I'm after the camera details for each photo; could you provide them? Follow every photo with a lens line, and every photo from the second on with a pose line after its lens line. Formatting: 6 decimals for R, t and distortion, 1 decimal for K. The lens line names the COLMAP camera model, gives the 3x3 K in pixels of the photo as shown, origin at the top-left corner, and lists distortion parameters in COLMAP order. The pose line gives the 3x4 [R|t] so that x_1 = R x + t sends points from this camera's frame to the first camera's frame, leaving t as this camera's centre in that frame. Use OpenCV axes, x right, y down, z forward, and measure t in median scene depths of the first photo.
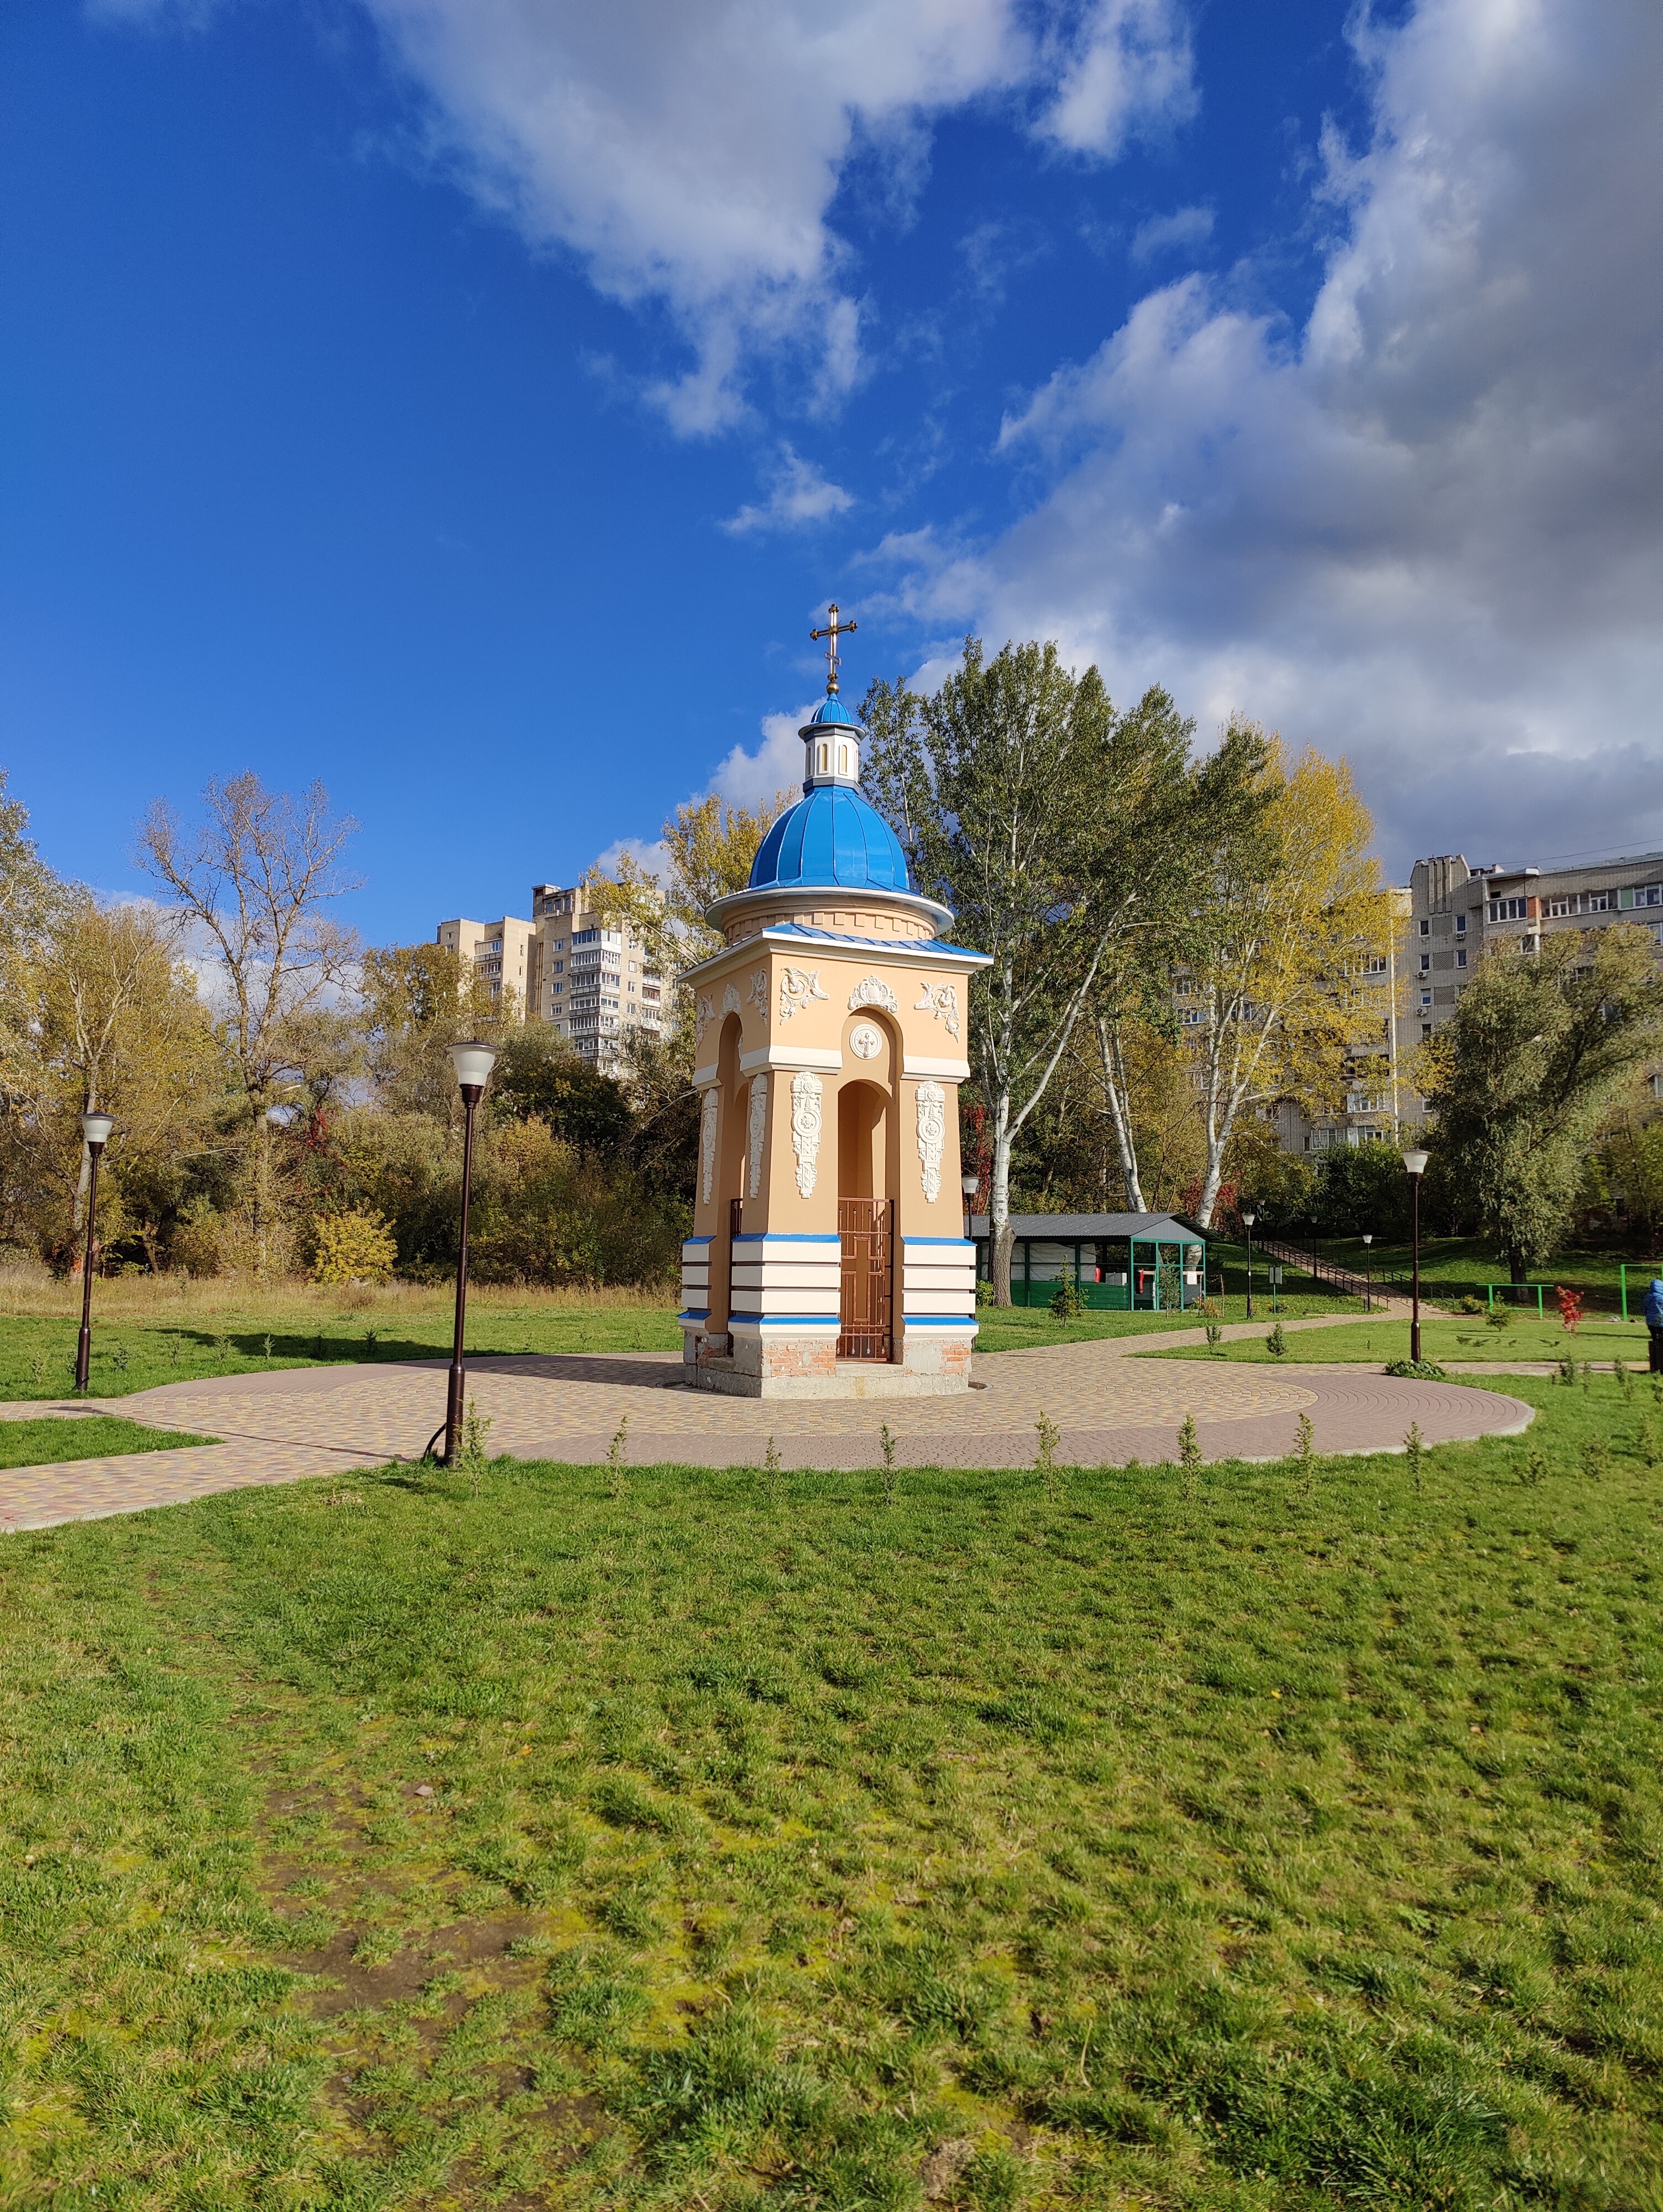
lens RADIAL K [[1537.3, 0, 841.9], [0, 1537.3, 1069.3], [0, 0, 1]] dist [0.025129, 0.015998]
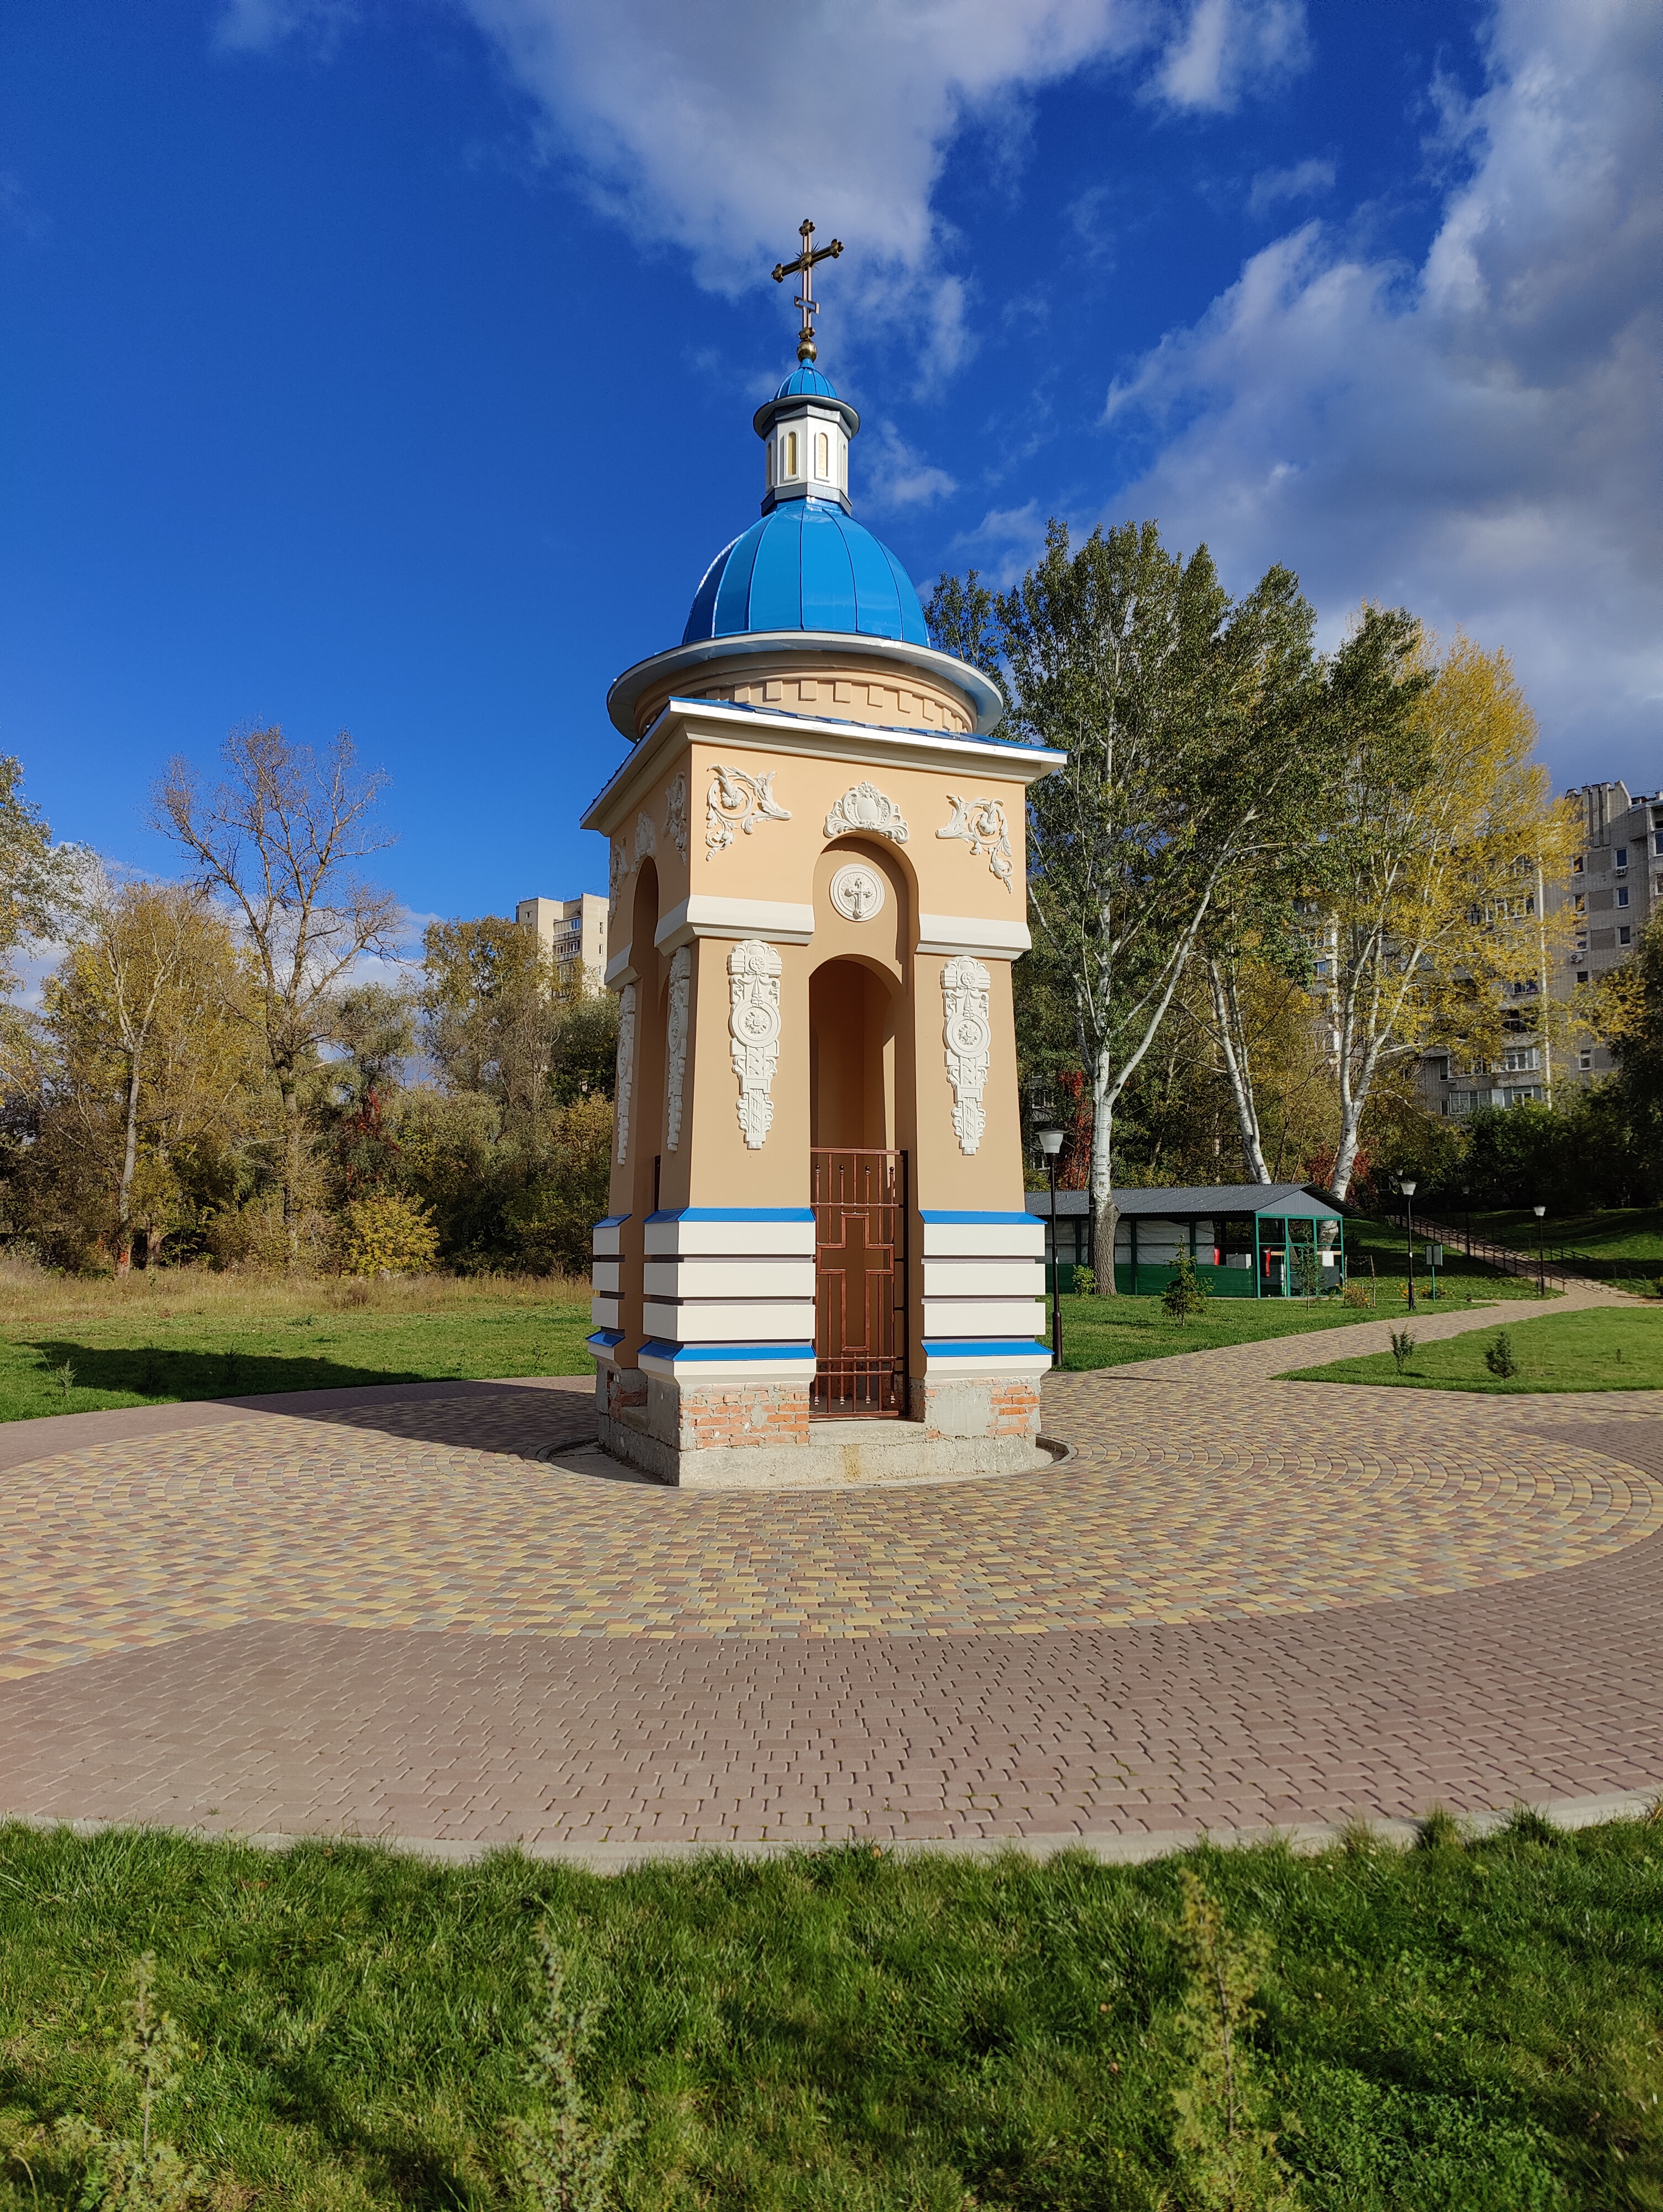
lens RADIAL K [[1537.3, 0, 816.9], [0, 1537.3, 1092.6], [0, 0, 1]] dist [0.025129, 0.015998]
pose [[0.996451, -0.020603, -0.081620, 0.015050], [0.022754, 0.999416, 0.025513, 0.014218], [0.081046, -0.027280, 0.996337, 0.121943]]
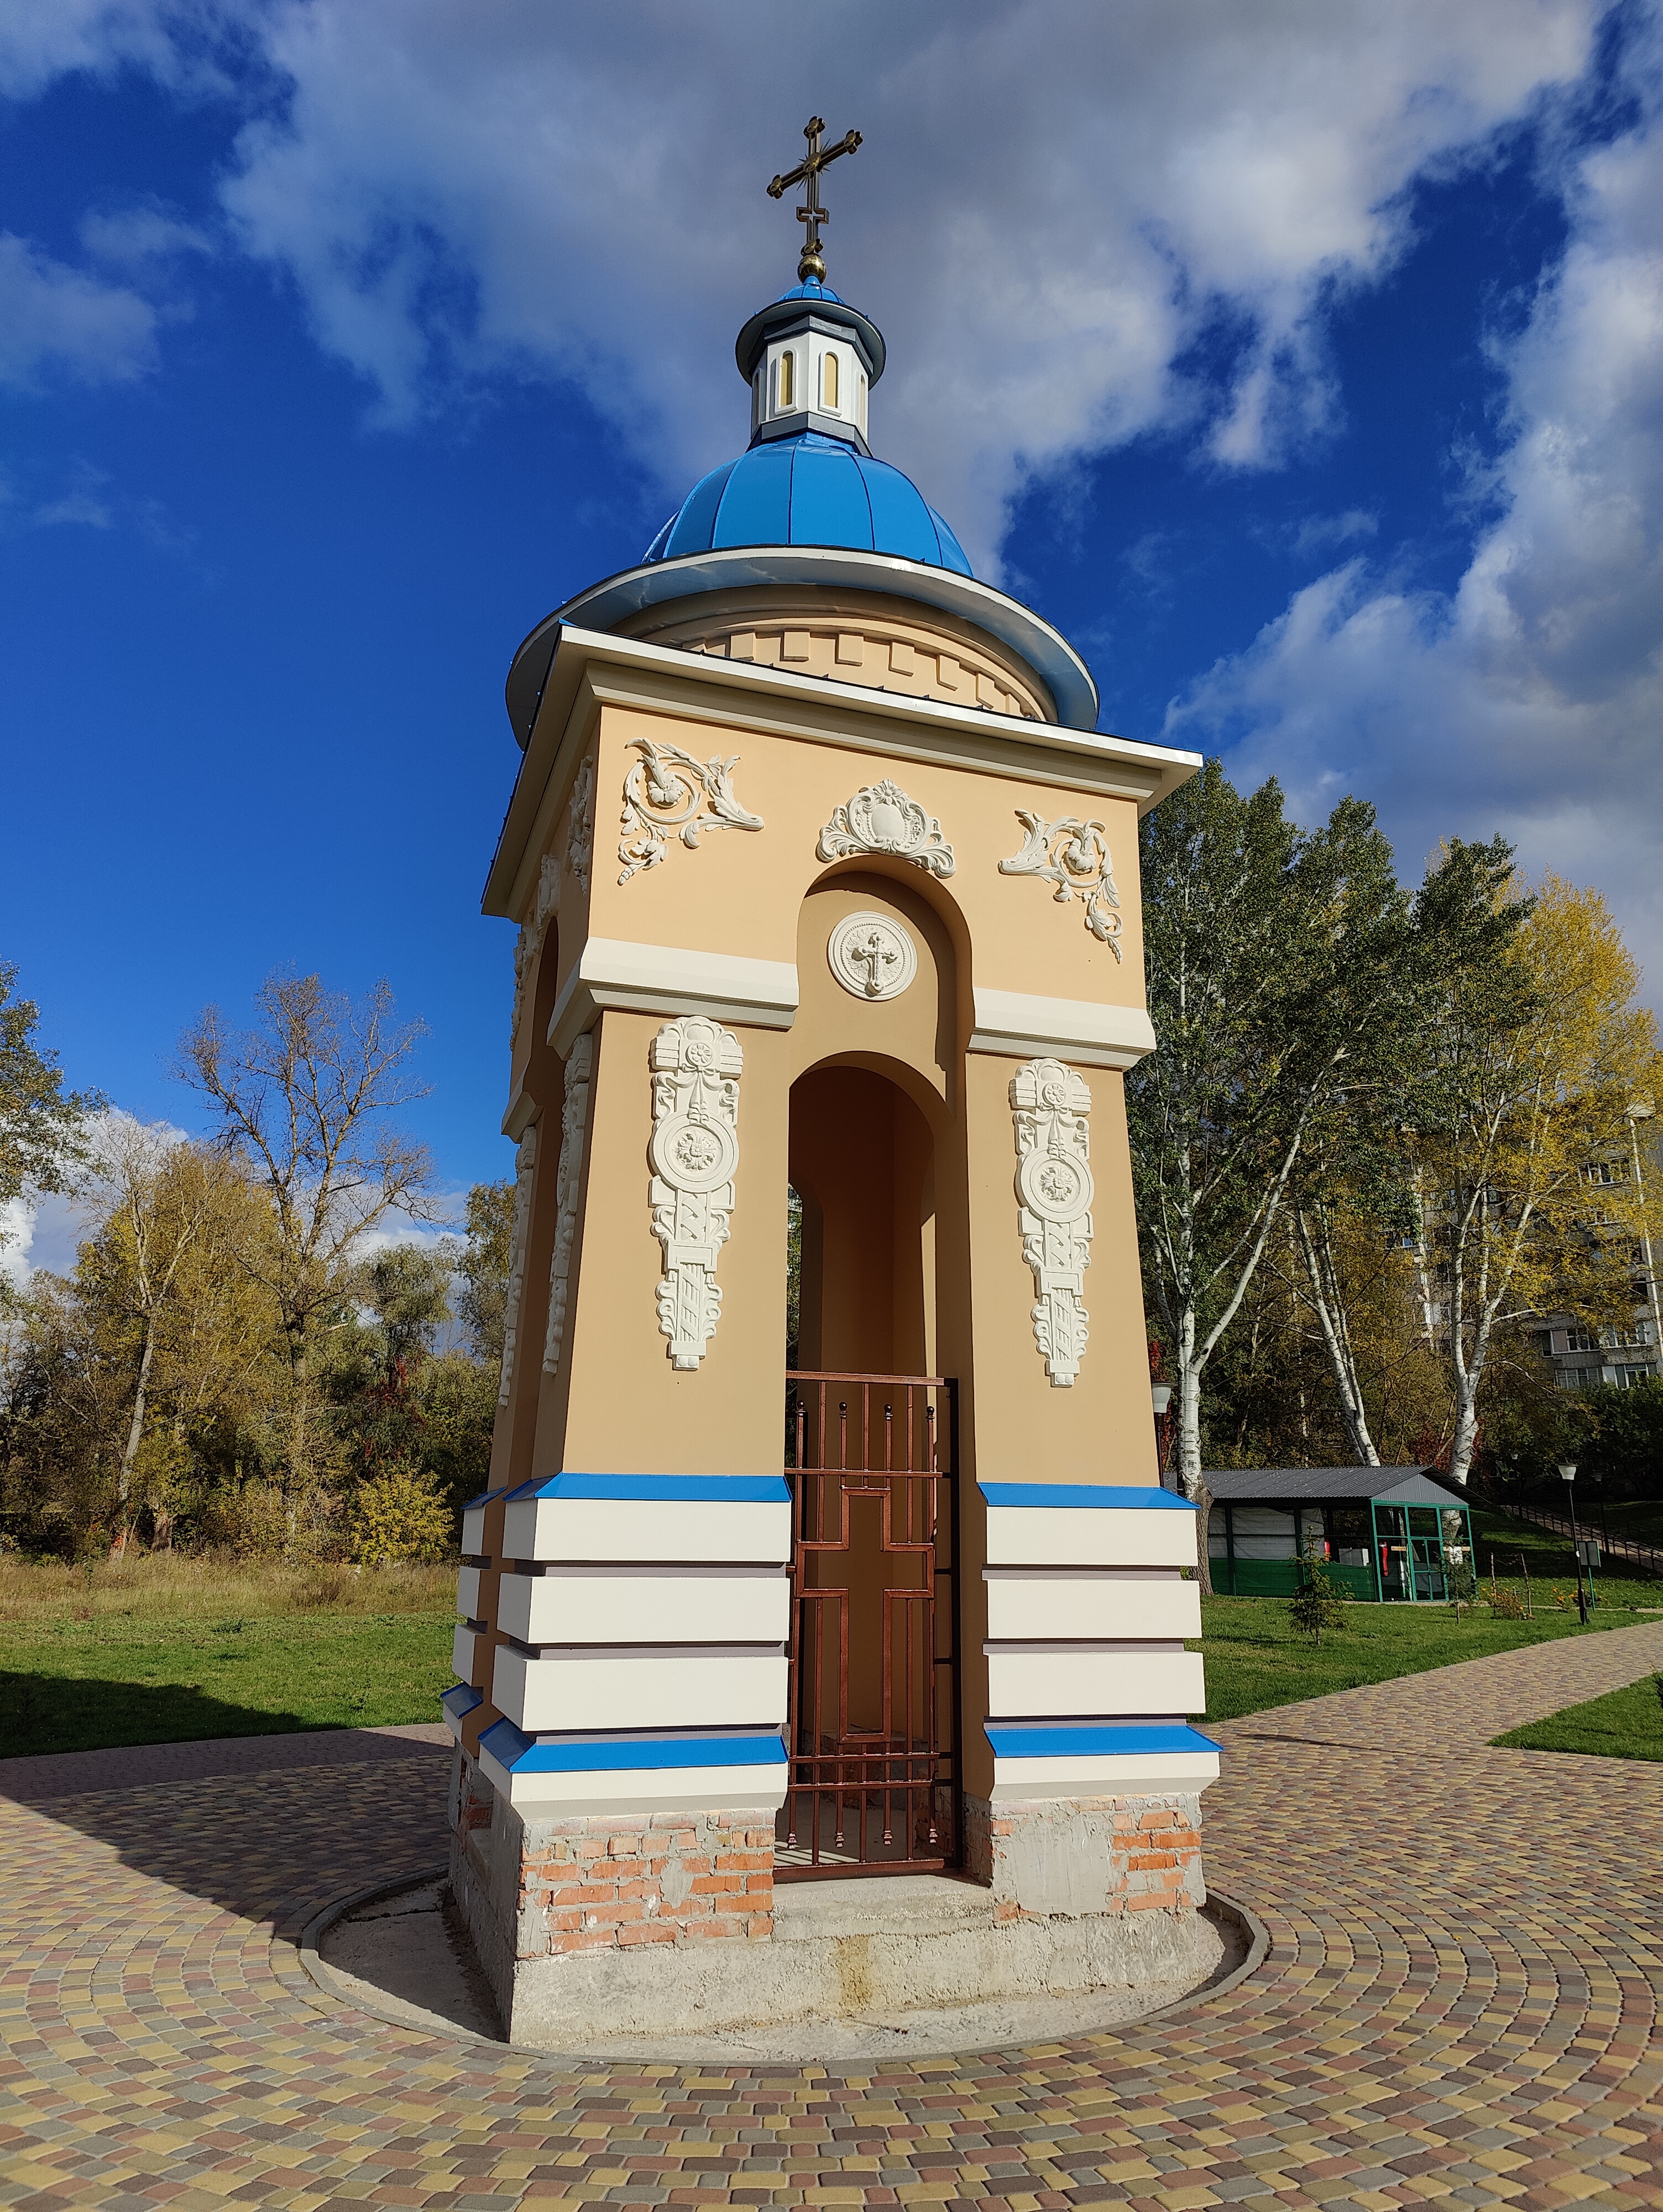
lens RADIAL K [[1537.3, 0, 838.9], [0, 1537.3, 1108.2], [0, 0, 1]] dist [0.025129, 0.015998]
pose [[0.994112, -0.033200, -0.103143, 0.014209], [0.018179, 0.989514, -0.143292, 0.022950], [0.106819, 0.140573, 0.984291, 0.198337]]
